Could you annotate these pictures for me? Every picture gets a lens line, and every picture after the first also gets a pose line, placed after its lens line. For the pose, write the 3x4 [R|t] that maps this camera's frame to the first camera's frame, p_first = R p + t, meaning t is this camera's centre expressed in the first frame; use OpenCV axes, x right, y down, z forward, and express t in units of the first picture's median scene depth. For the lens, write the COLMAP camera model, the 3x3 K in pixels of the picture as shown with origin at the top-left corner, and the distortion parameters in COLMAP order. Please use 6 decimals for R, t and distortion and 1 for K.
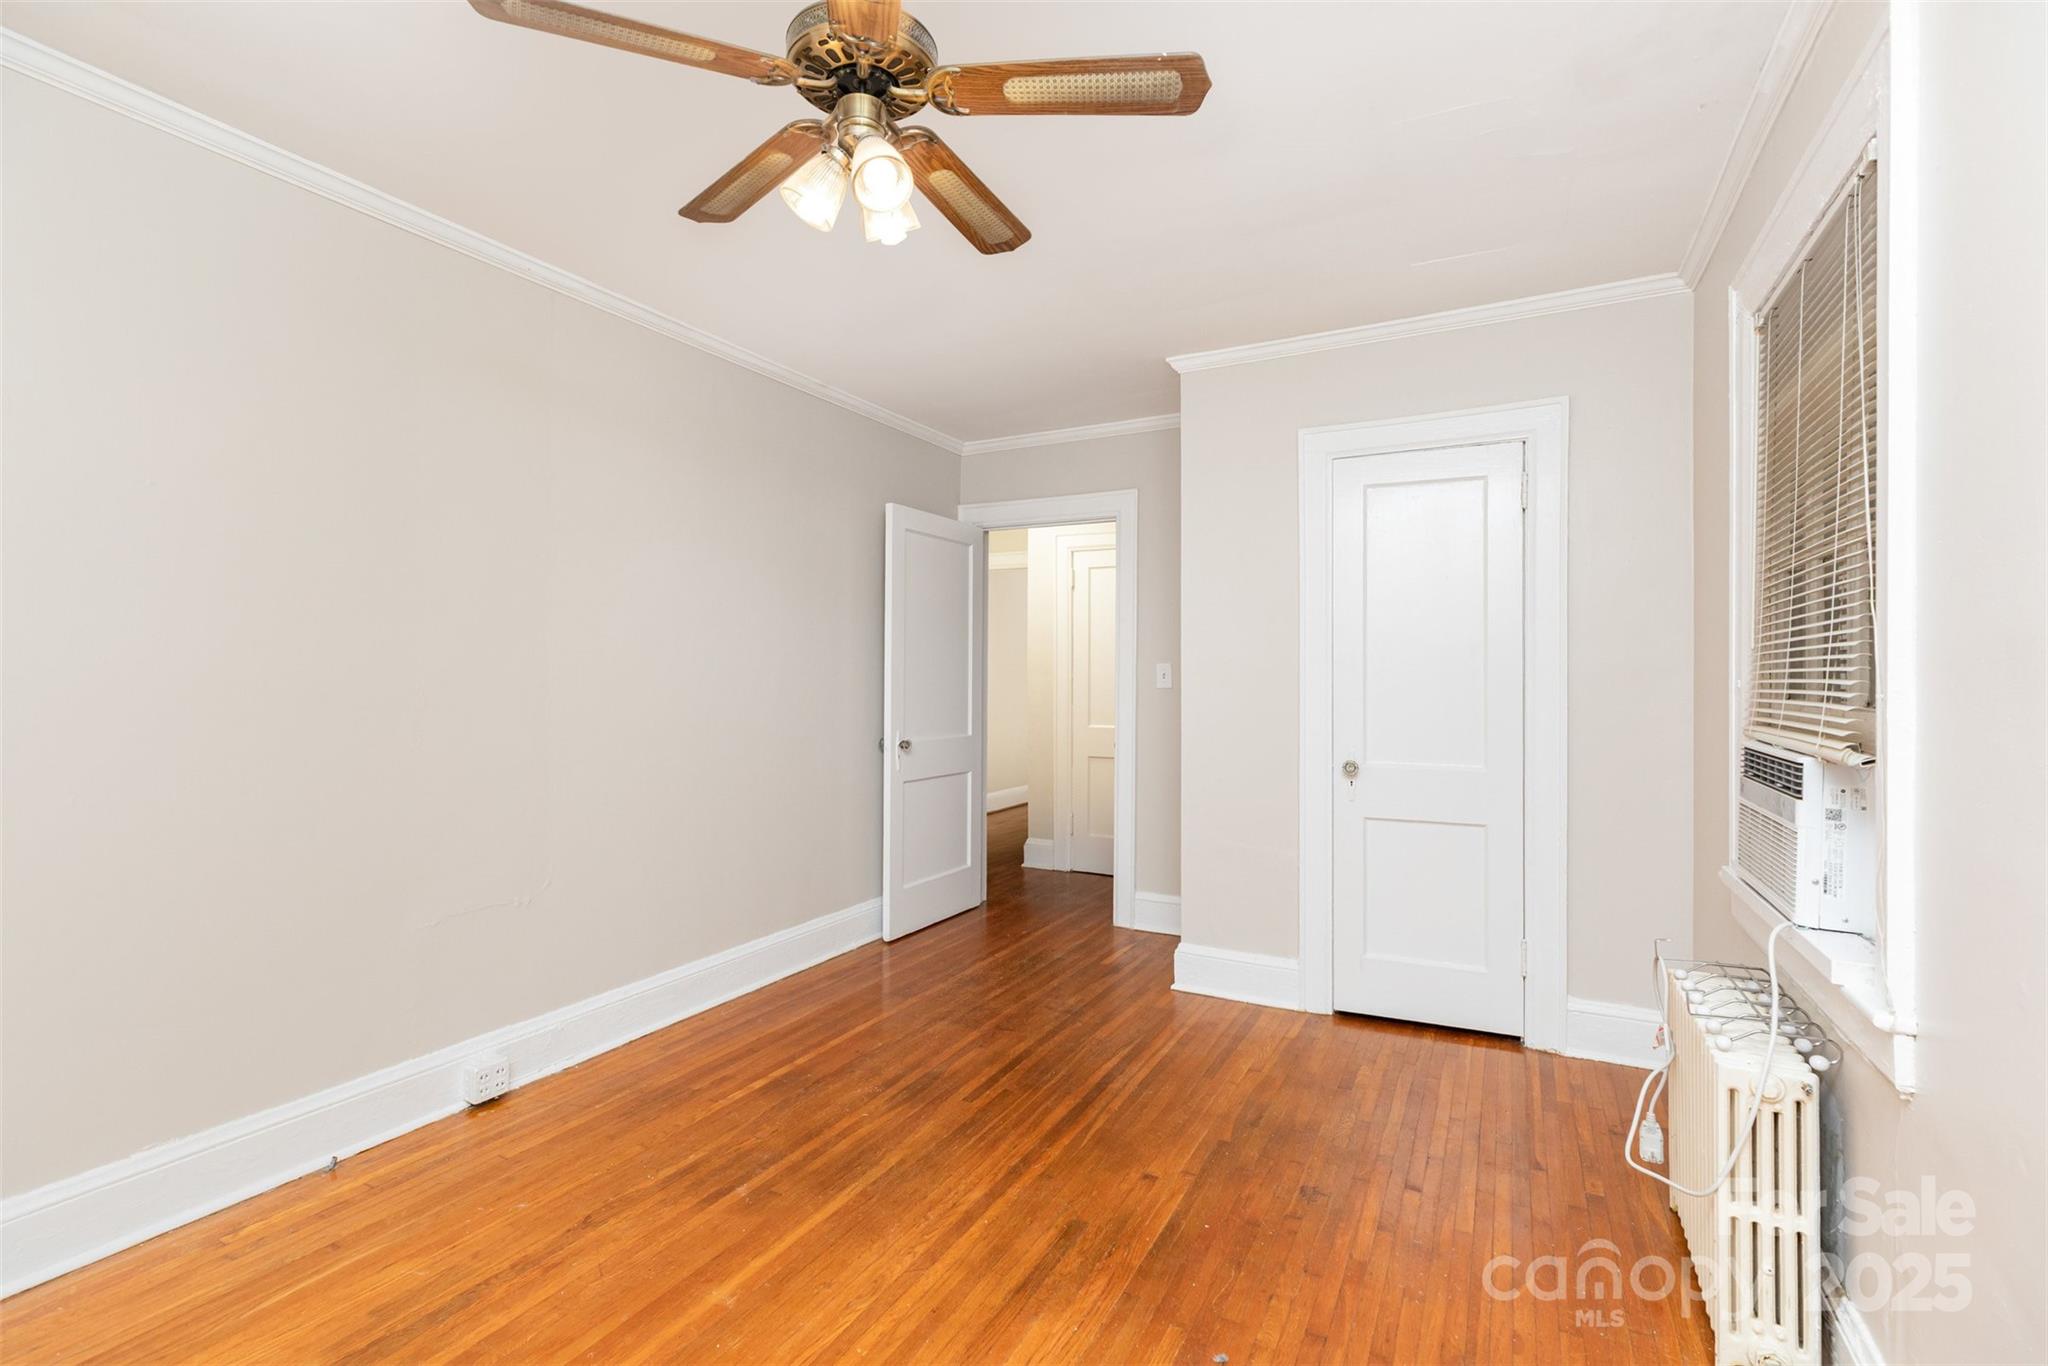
lens RADIAL K [[927.0, 0, 1015.8], [0, 927.0, 668.0], [0, 0, 1]] dist [0.011929, -0.000938]
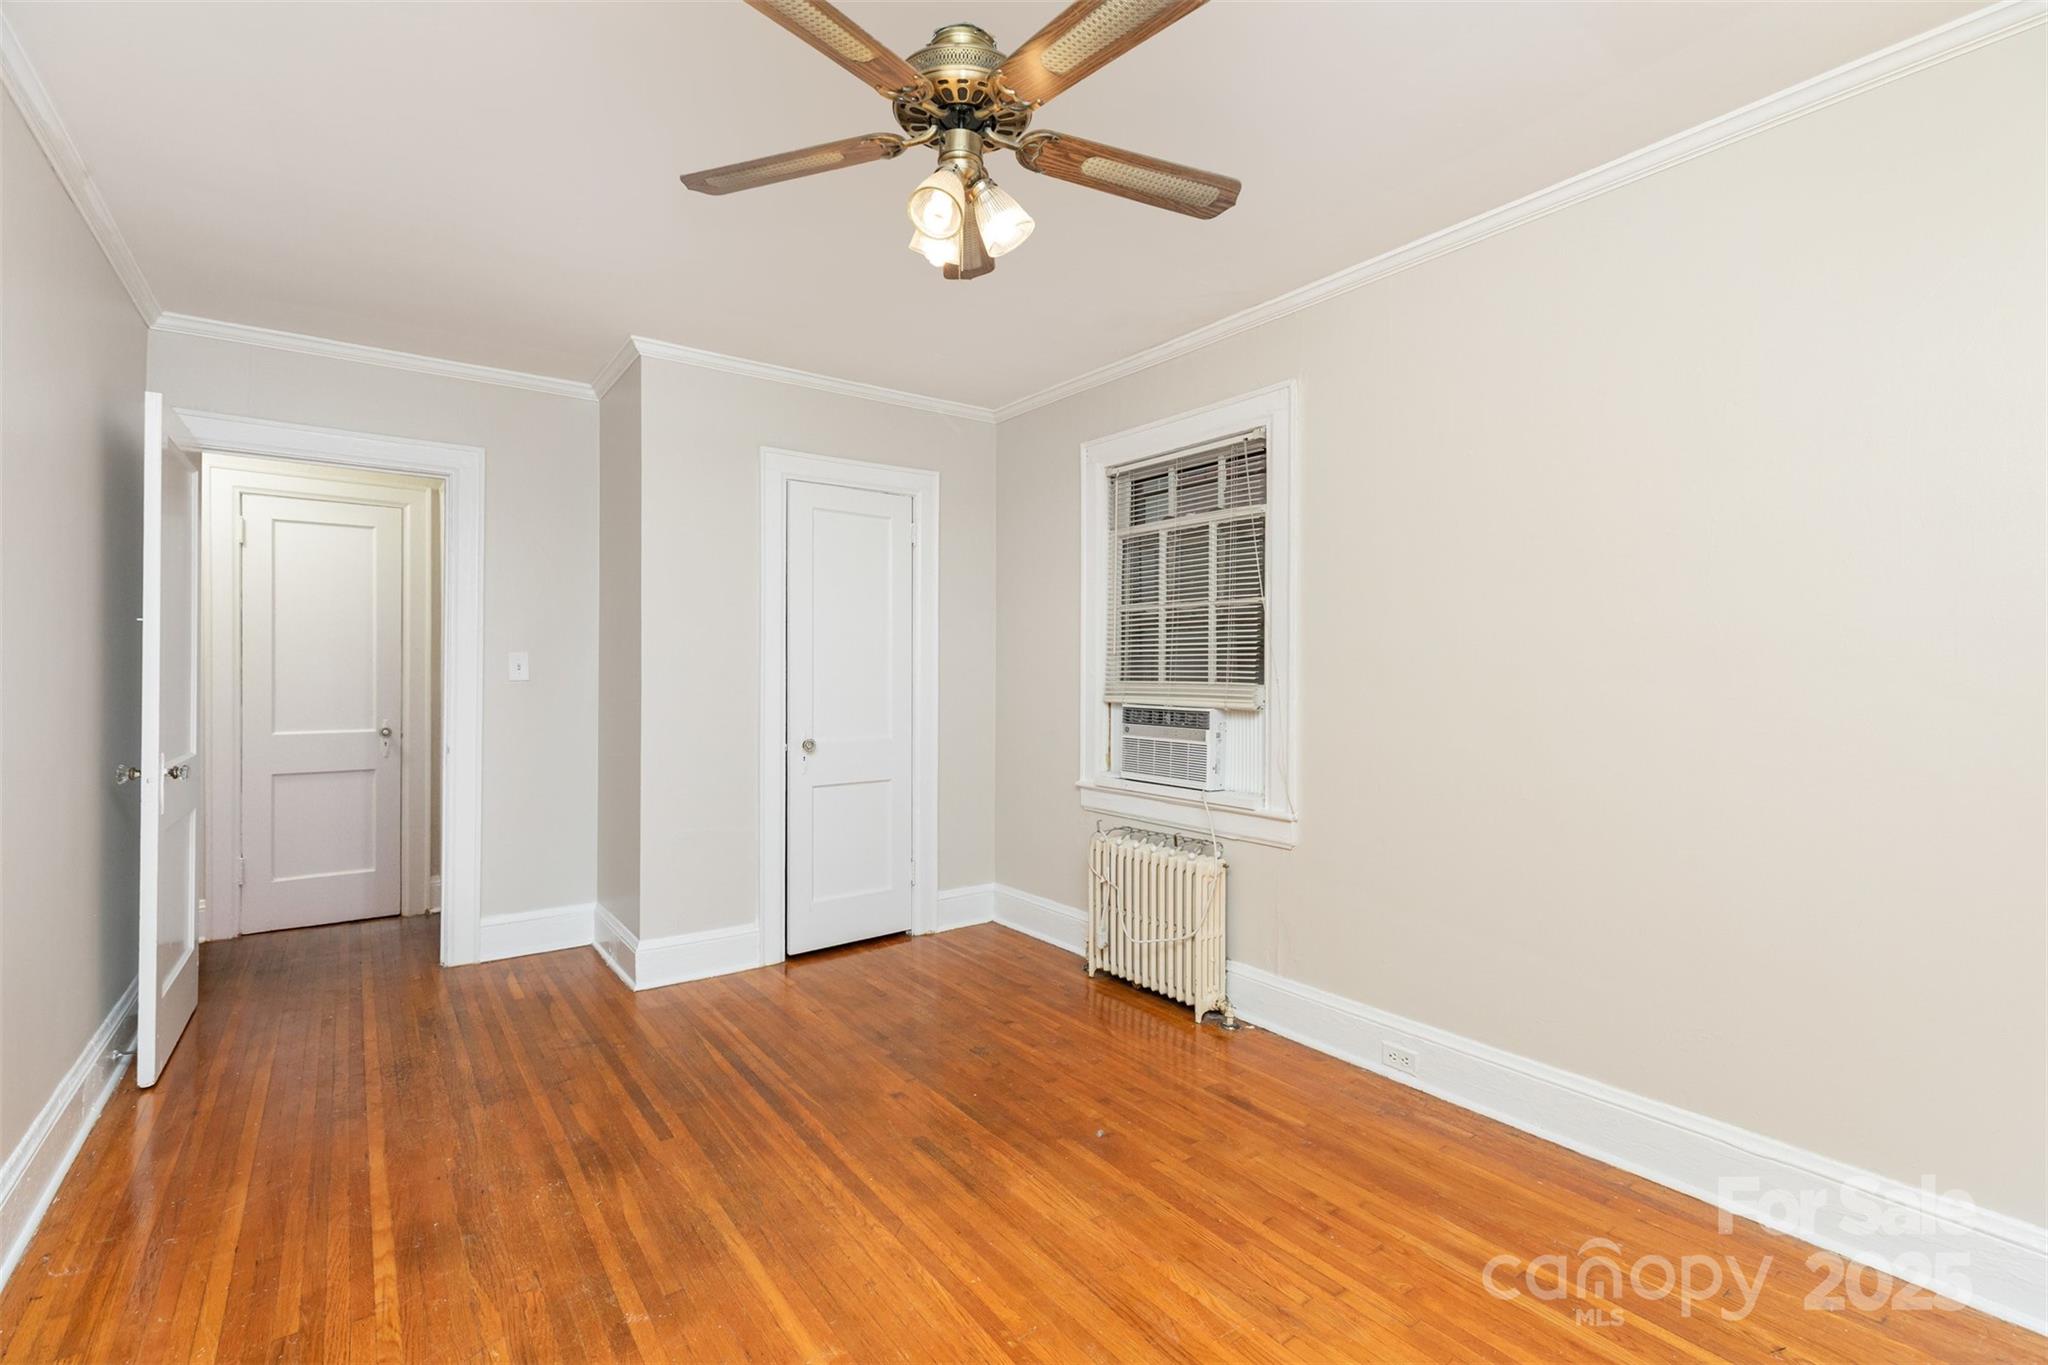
lens RADIAL K [[927.0, 0, 1015.8], [0, 927.0, 667.5], [0, 0, 1]] dist [0.011929, -0.000938]
pose [[0.434848, 0.000350, 0.900504, -0.693117], [-0.010208, 0.999938, 0.004541, 0.000081], [-0.900446, -0.011167, 0.434825, 0.294173]]
